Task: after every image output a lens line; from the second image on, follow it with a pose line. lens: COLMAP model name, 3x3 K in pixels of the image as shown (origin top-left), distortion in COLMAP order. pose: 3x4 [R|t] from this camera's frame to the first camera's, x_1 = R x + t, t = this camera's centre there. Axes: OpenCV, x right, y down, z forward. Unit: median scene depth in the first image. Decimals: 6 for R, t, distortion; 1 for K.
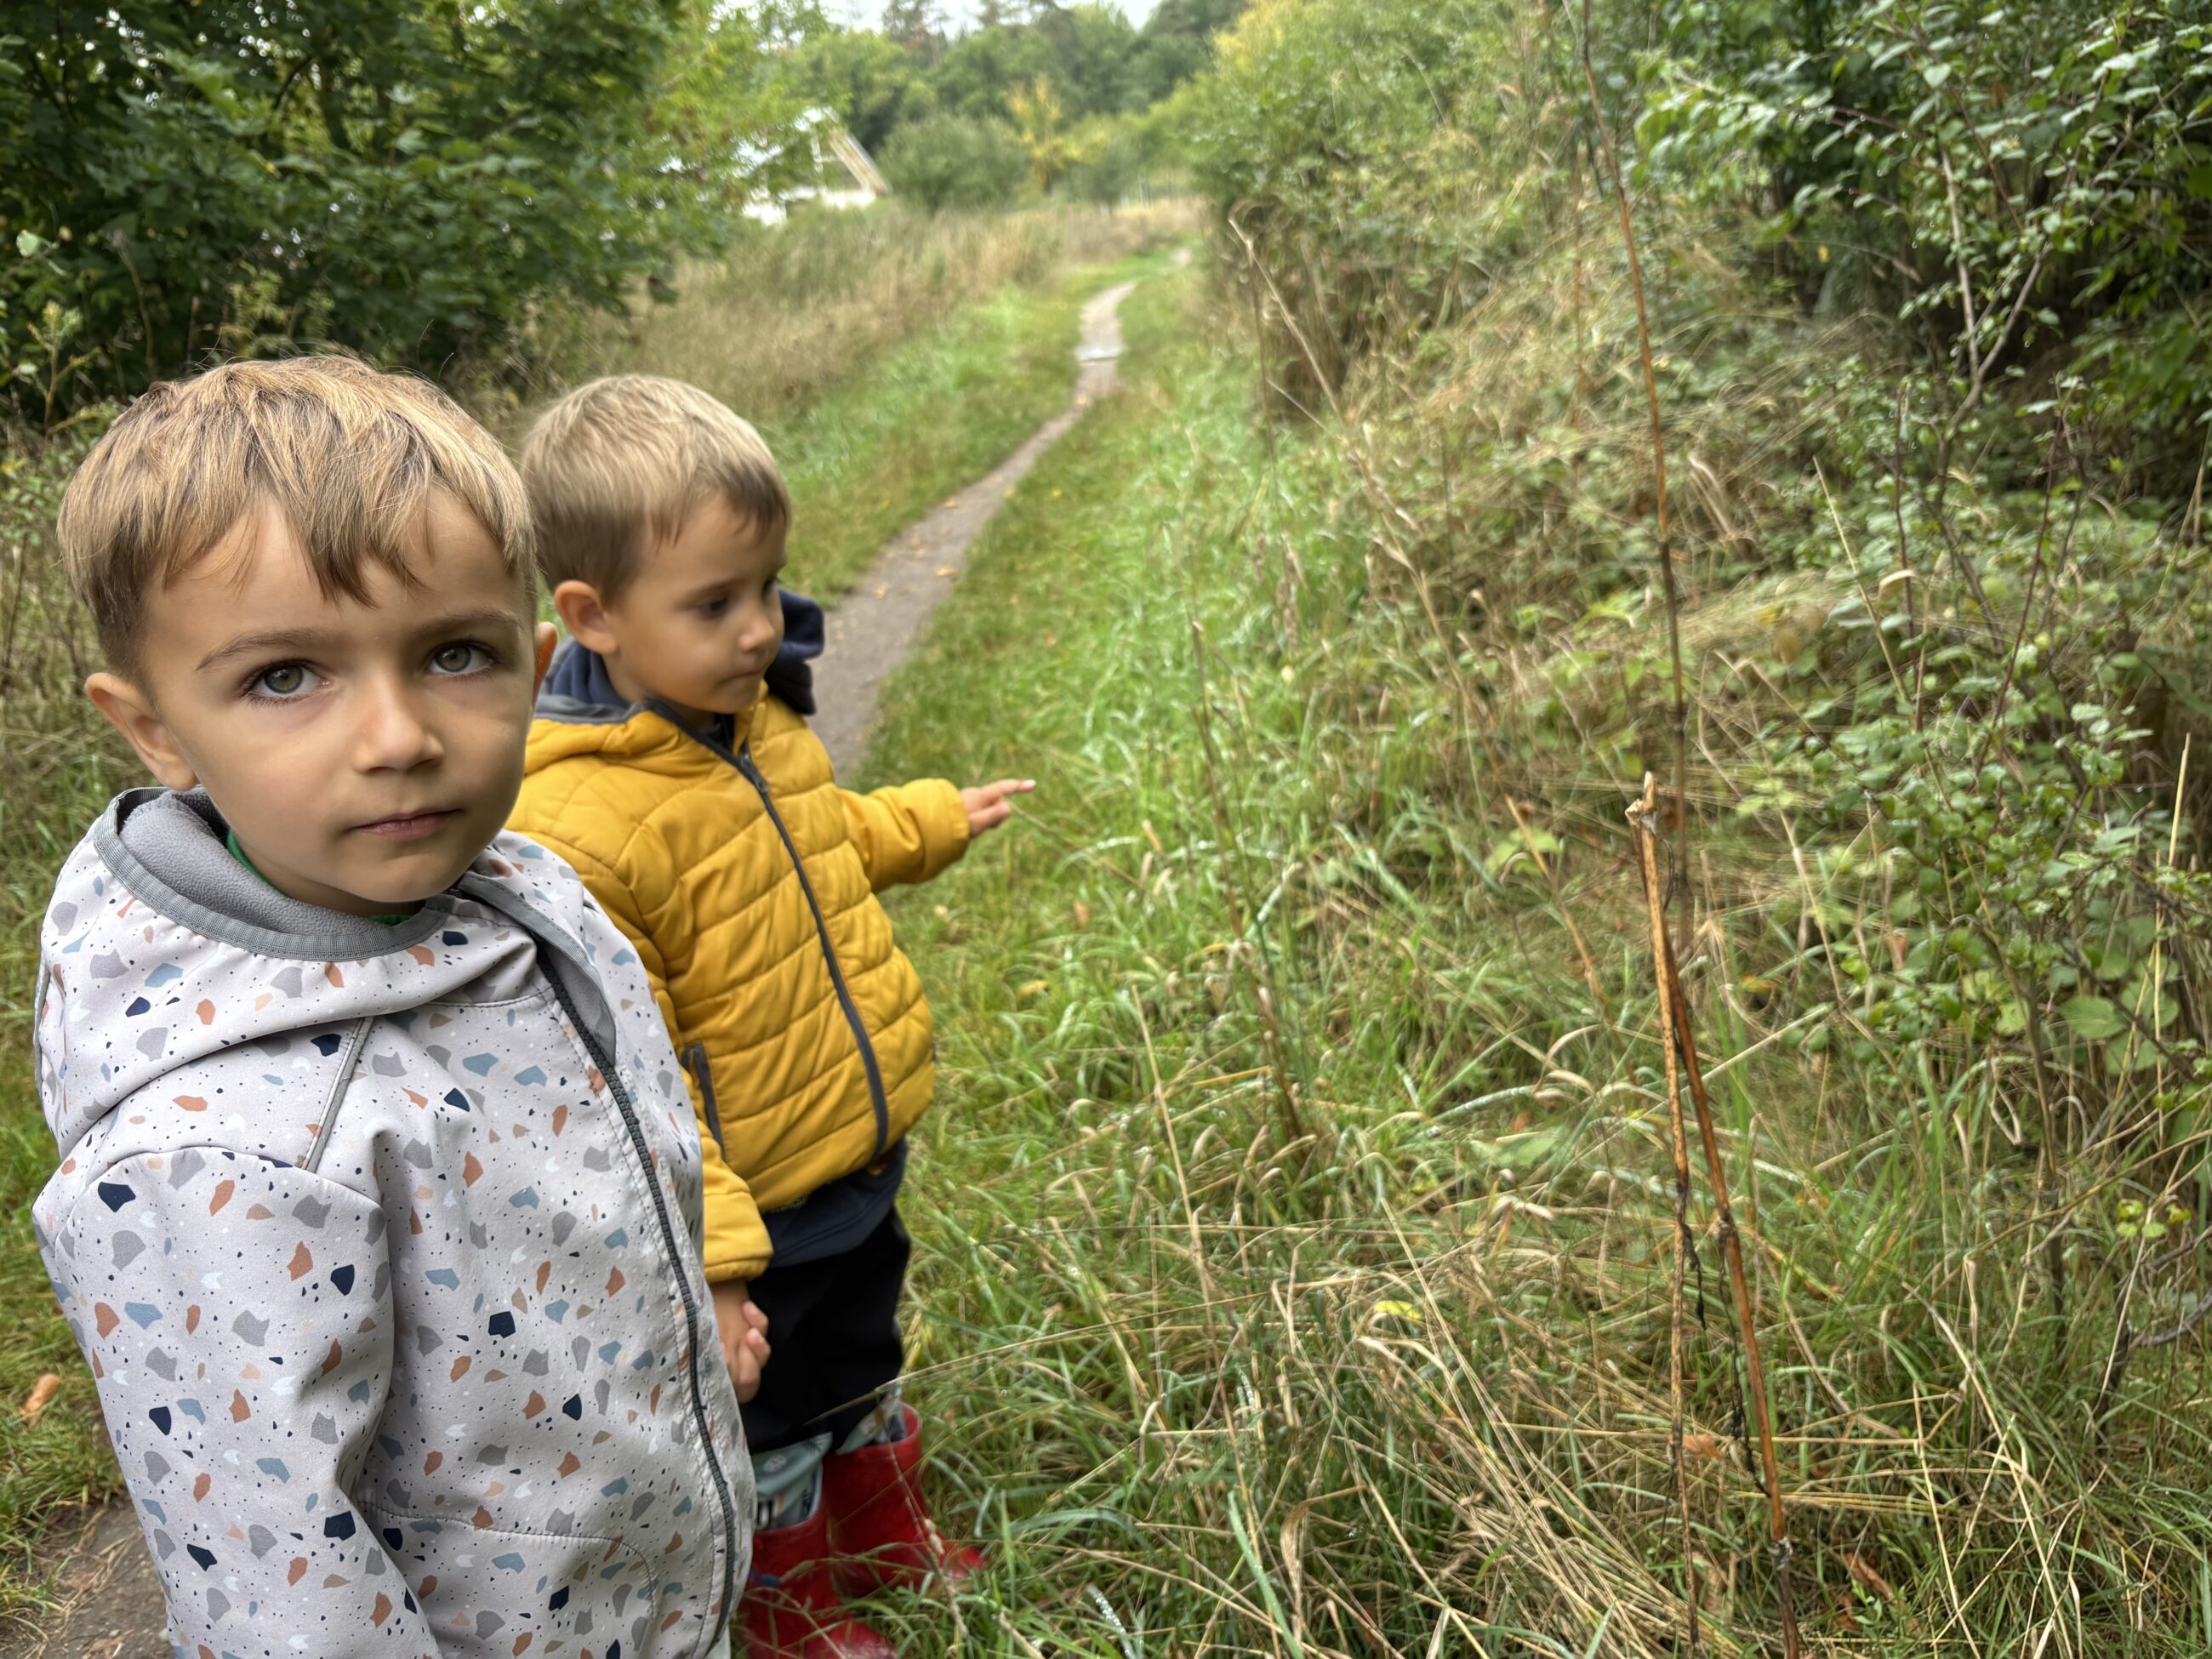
lens RADIAL K [[1683.0, 0, 1086.6], [0, 1683.0, 829.1], [0, 0, 1]] dist [0.008598, -0.032445]
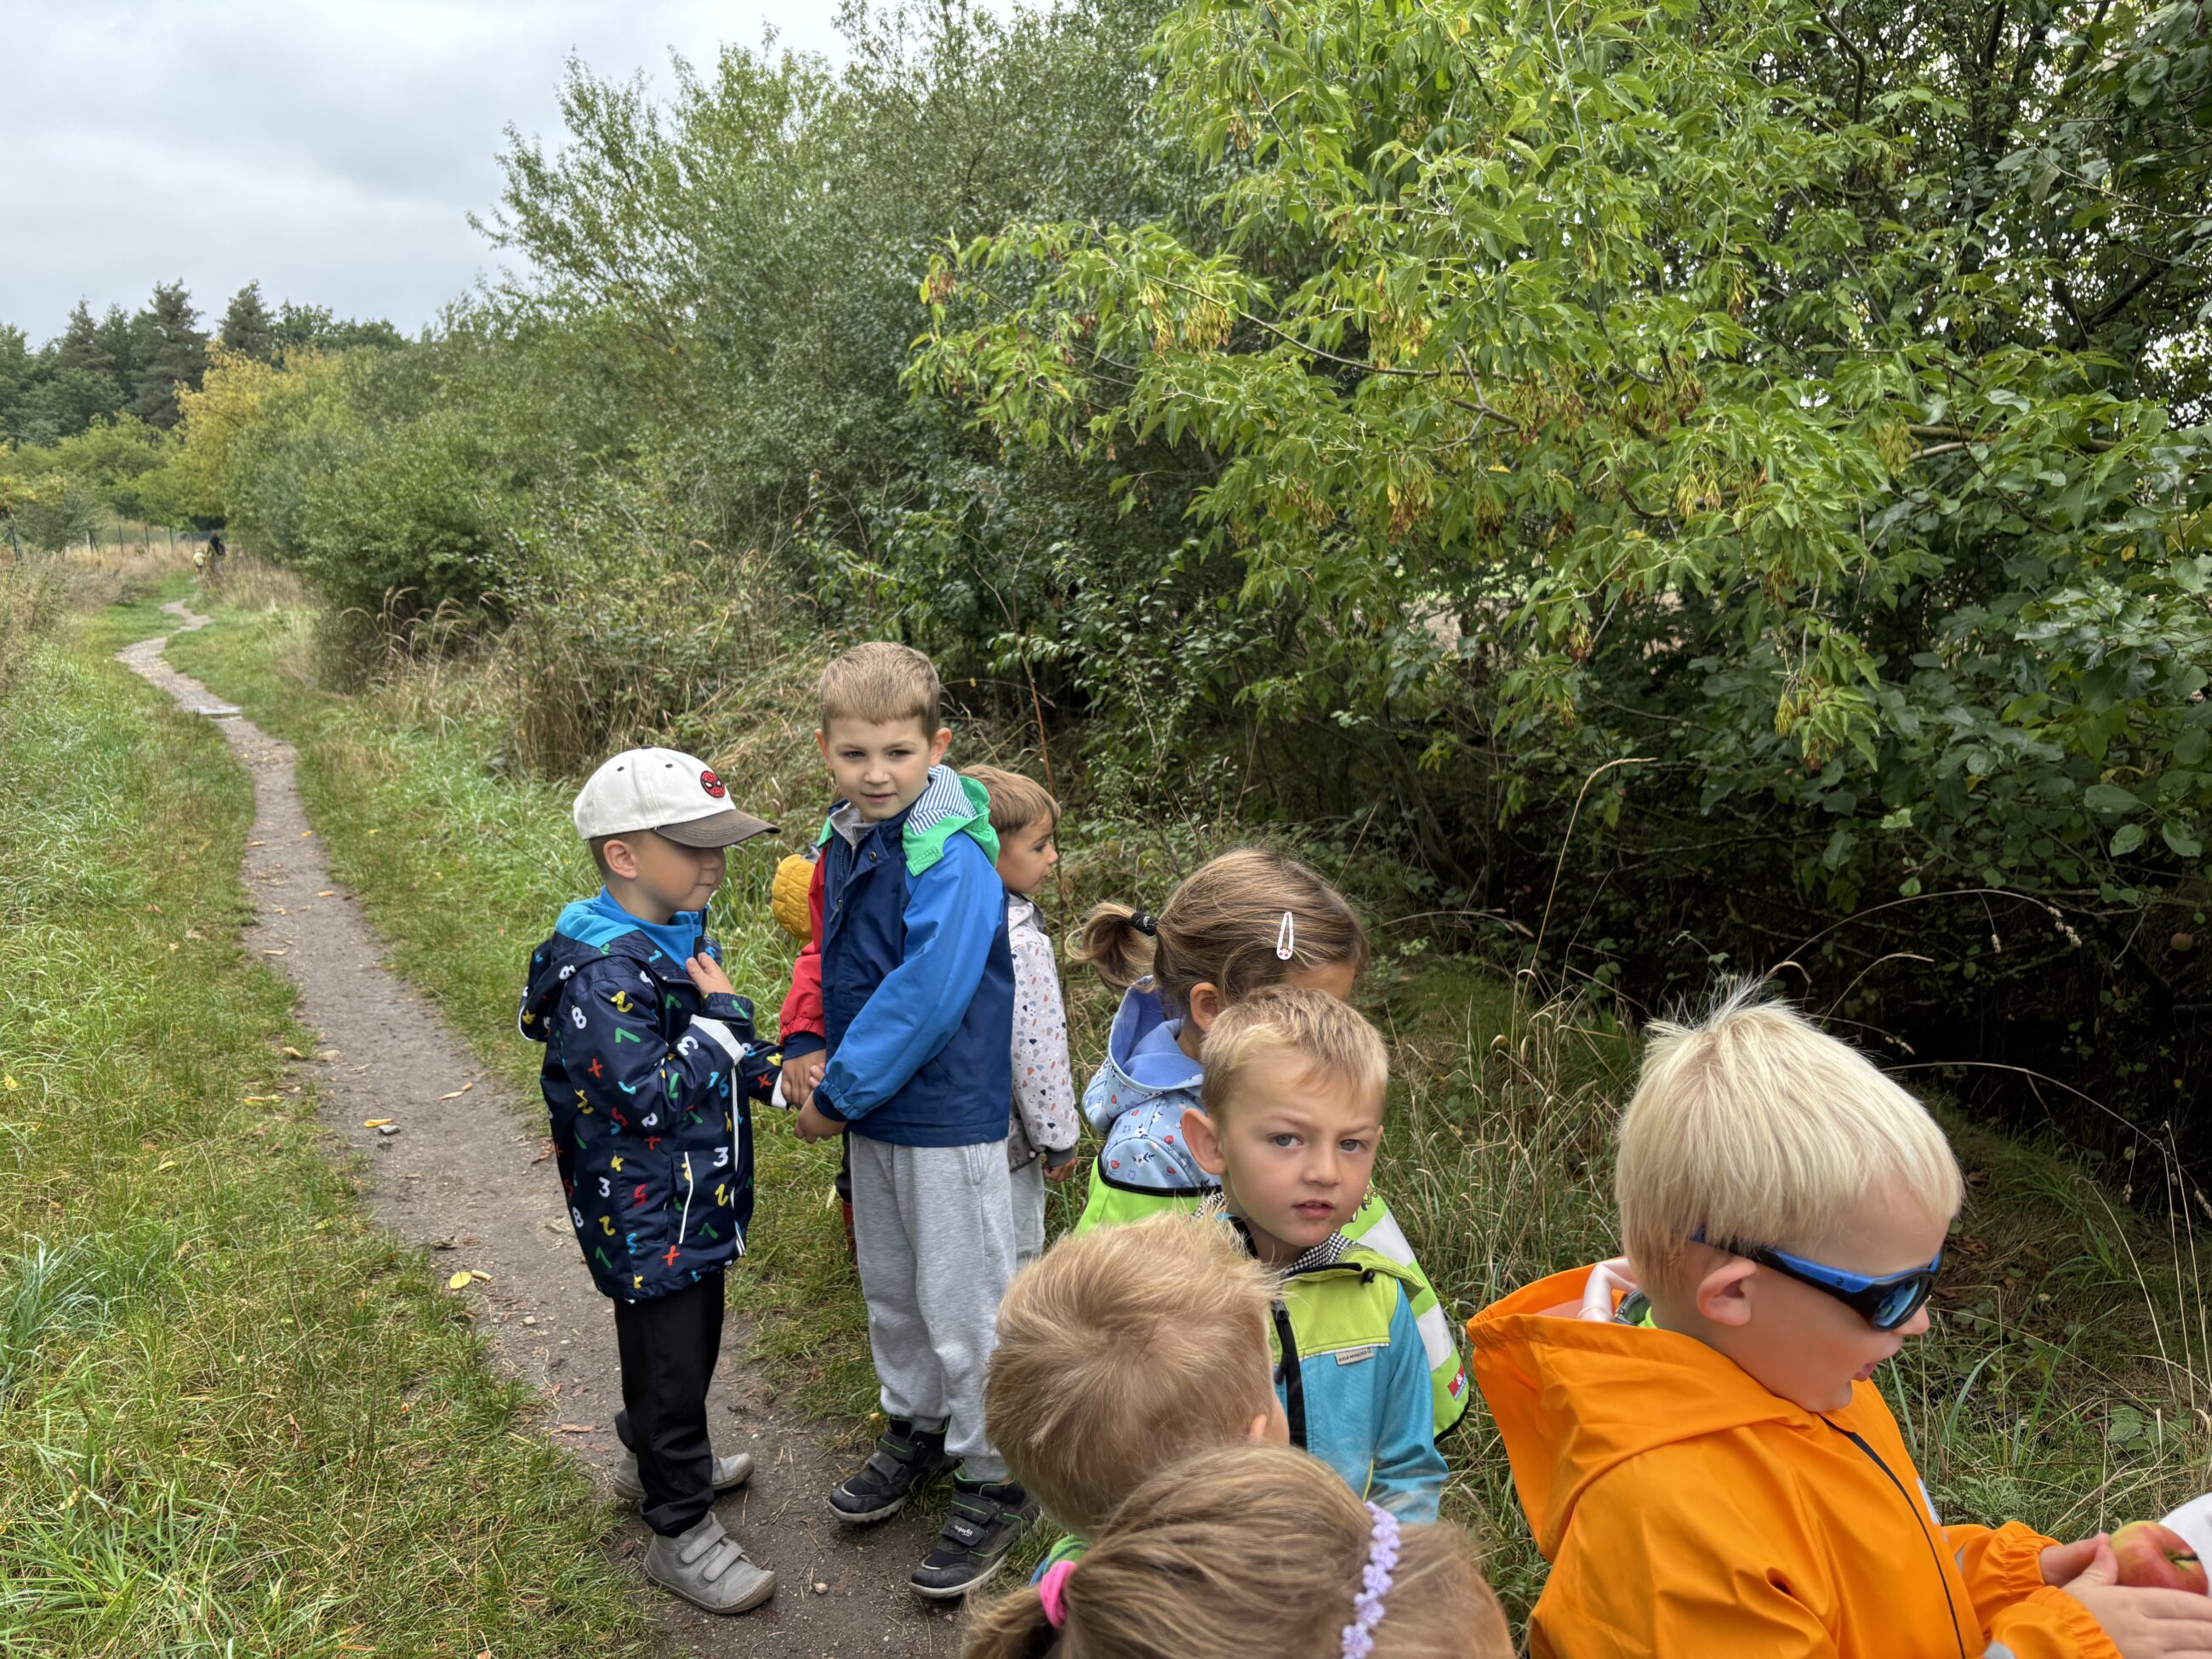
lens RADIAL K [[1683.0, 0, 1086.6], [0, 1683.0, 829.1], [0, 0, 1]] dist [0.008598, -0.032445]
pose [[0.828371, -0.015844, 0.559956, -0.432335], [0.128924, 0.978159, -0.163046, 0.094808], [-0.545142, 0.207255, 0.812321, -0.415452]]
